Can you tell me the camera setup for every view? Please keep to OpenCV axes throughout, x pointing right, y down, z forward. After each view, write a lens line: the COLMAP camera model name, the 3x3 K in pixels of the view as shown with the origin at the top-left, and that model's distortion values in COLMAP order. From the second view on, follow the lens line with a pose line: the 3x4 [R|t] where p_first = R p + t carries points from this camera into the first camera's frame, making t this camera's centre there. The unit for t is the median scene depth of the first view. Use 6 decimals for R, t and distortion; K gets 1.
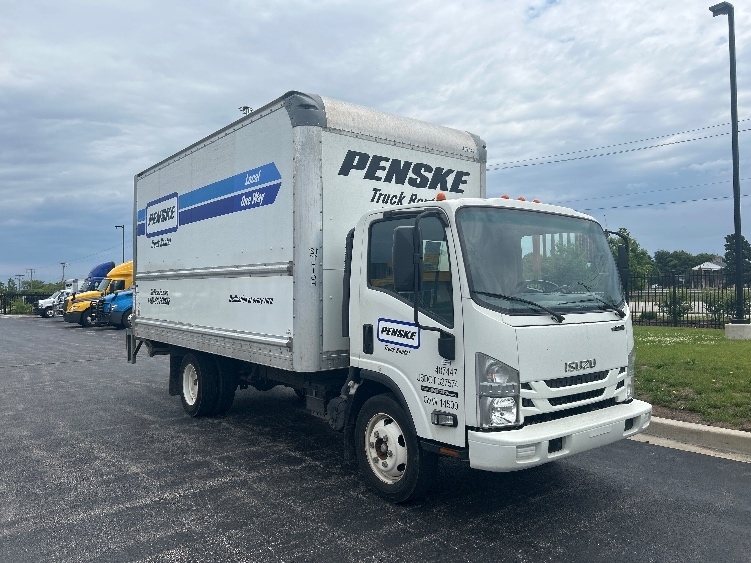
lens RADIAL K [[545.6, 0, 378.1], [0, 545.6, 275.6], [0, 0, 1]] dist [-0.002945, -0.000725]
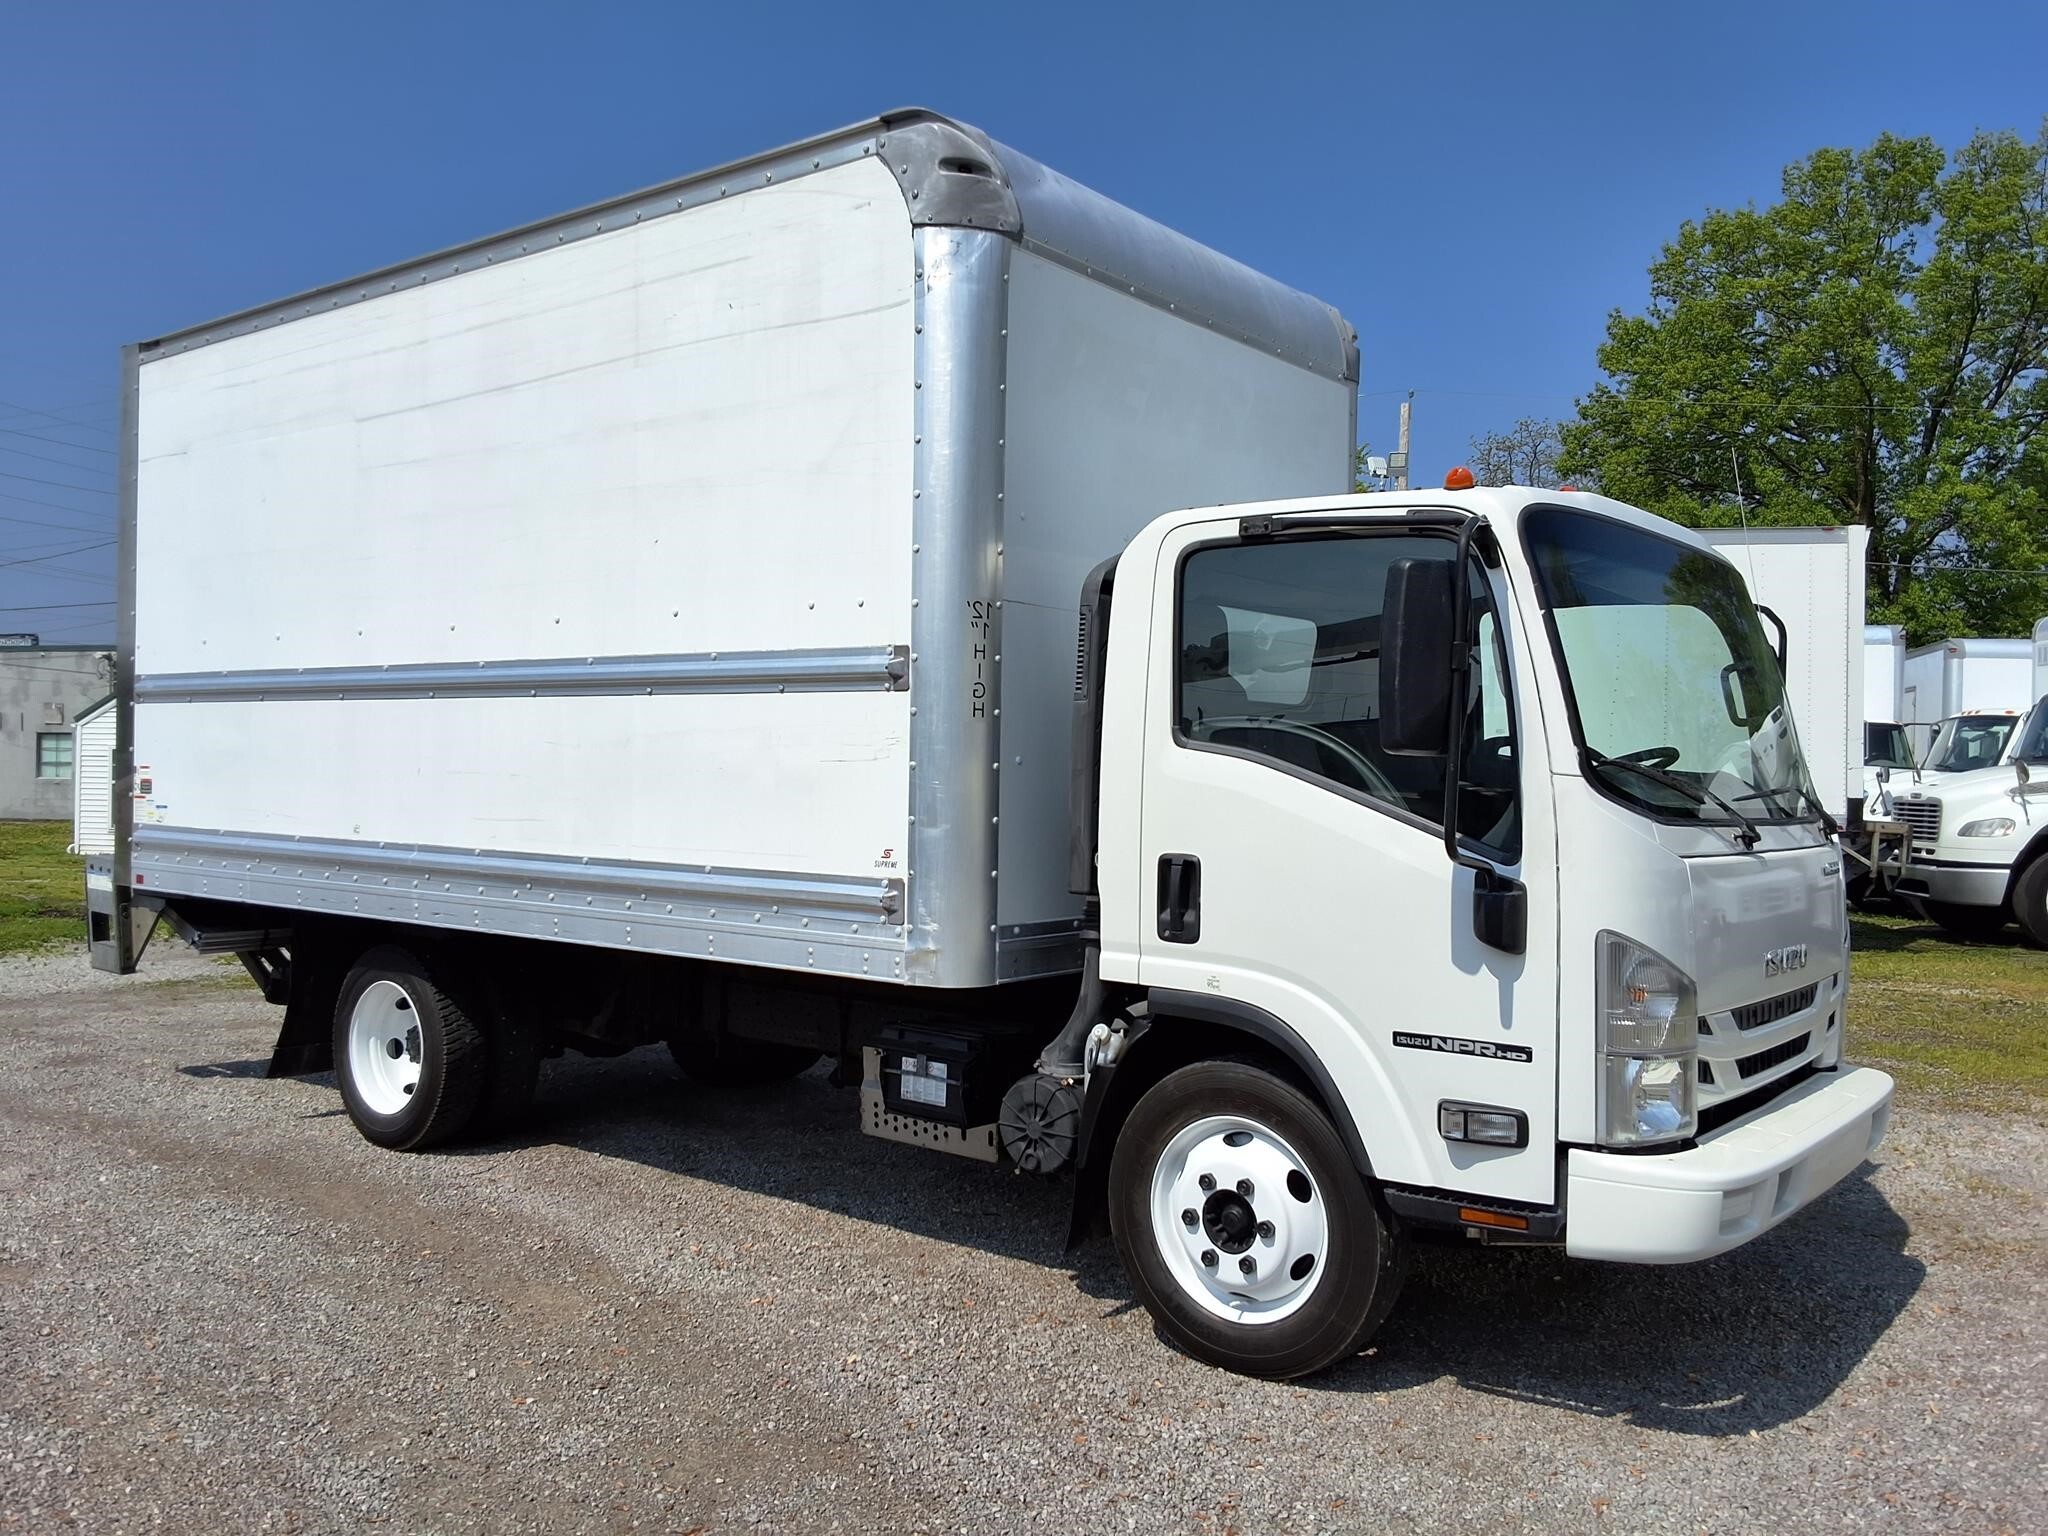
lens RADIAL K [[1693.1, 0, 1045.8], [0, 1693.1, 728.9], [0, 0, 1]] dist [0.001279, -0.051141]
pose [[0.976015, 0.025349, 0.216225, -0.361459], [-0.027761, 0.999582, 0.008129, 0.010188], [-0.215928, -0.013936, 0.976310, 0.015780]]
